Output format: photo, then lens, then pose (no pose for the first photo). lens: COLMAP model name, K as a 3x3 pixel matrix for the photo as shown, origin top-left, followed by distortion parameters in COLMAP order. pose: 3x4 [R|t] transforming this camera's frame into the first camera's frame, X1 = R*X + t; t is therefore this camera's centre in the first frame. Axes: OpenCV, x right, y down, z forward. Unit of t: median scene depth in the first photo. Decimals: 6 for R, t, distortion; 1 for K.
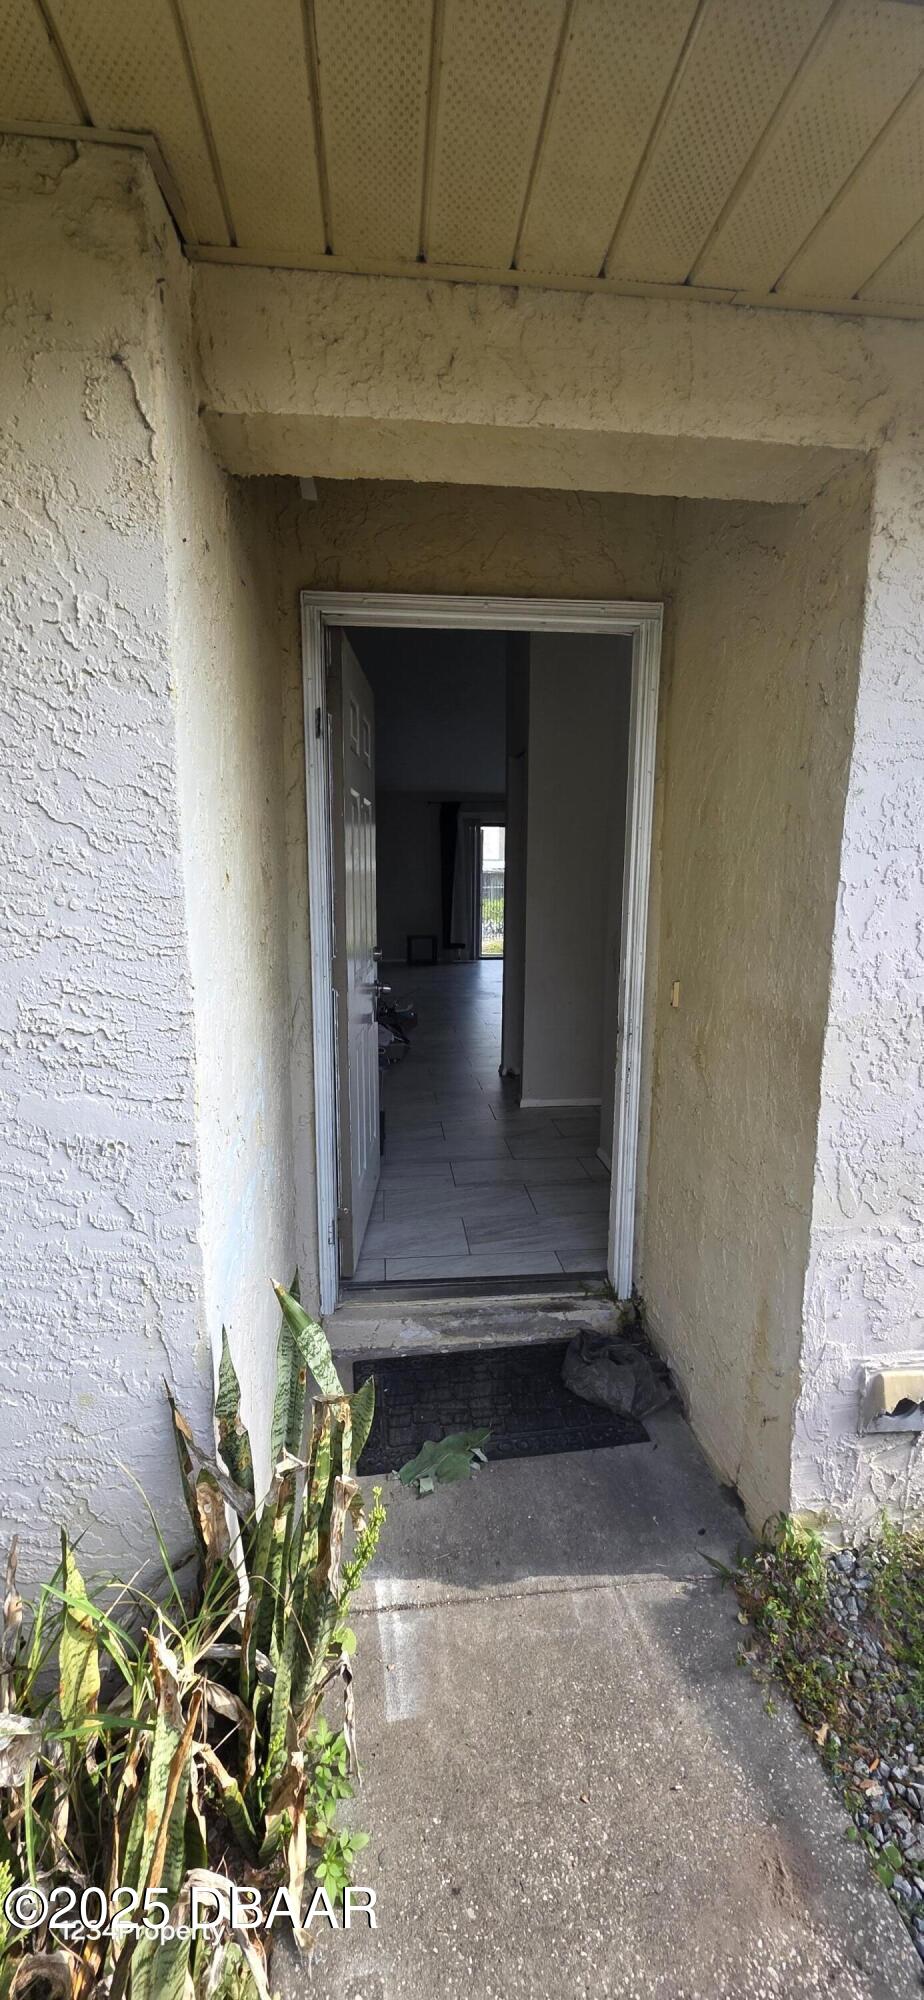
lens RADIAL K [[789.7, 0, 464.7], [0, 789.7, 1014.5], [0, 0, 1]] dist [0.000535, 0.000165]
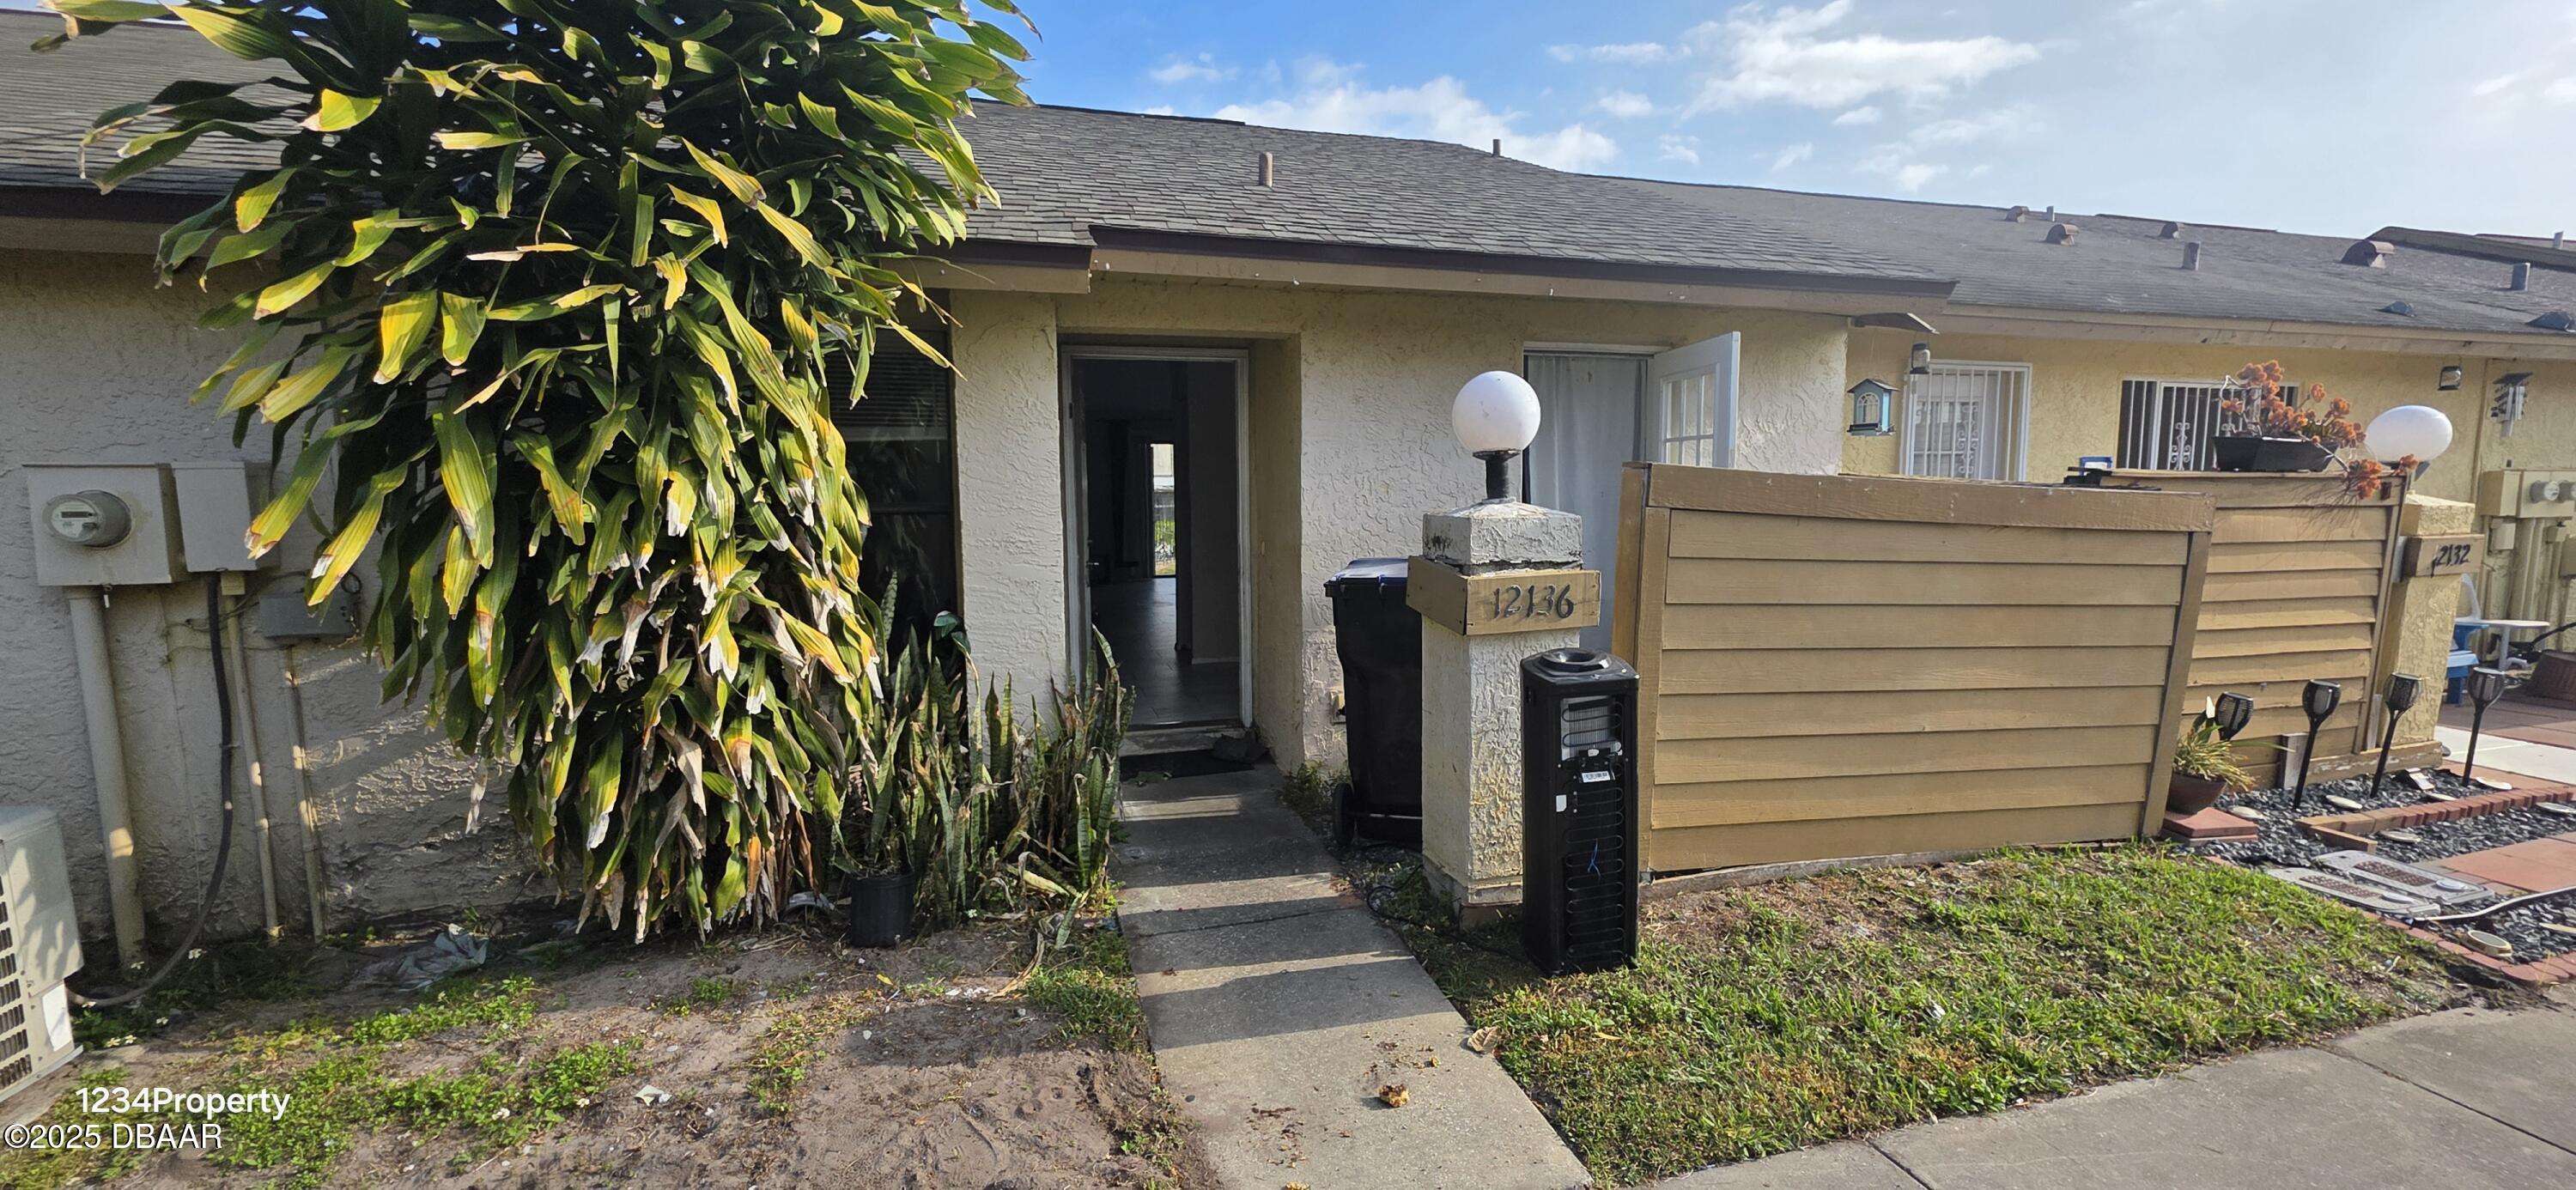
lens RADIAL K [[1017.1, 0, 1288.0], [0, 1017.1, 595.0], [0, 0, 1]] dist [0.000535, 0.000165]
pose [[0.987660, -0.029695, 0.153772, -0.033350], [0.041411, 0.996431, -0.073555, 0.164649], [-0.151039, 0.079015, 0.985365, -0.867264]]
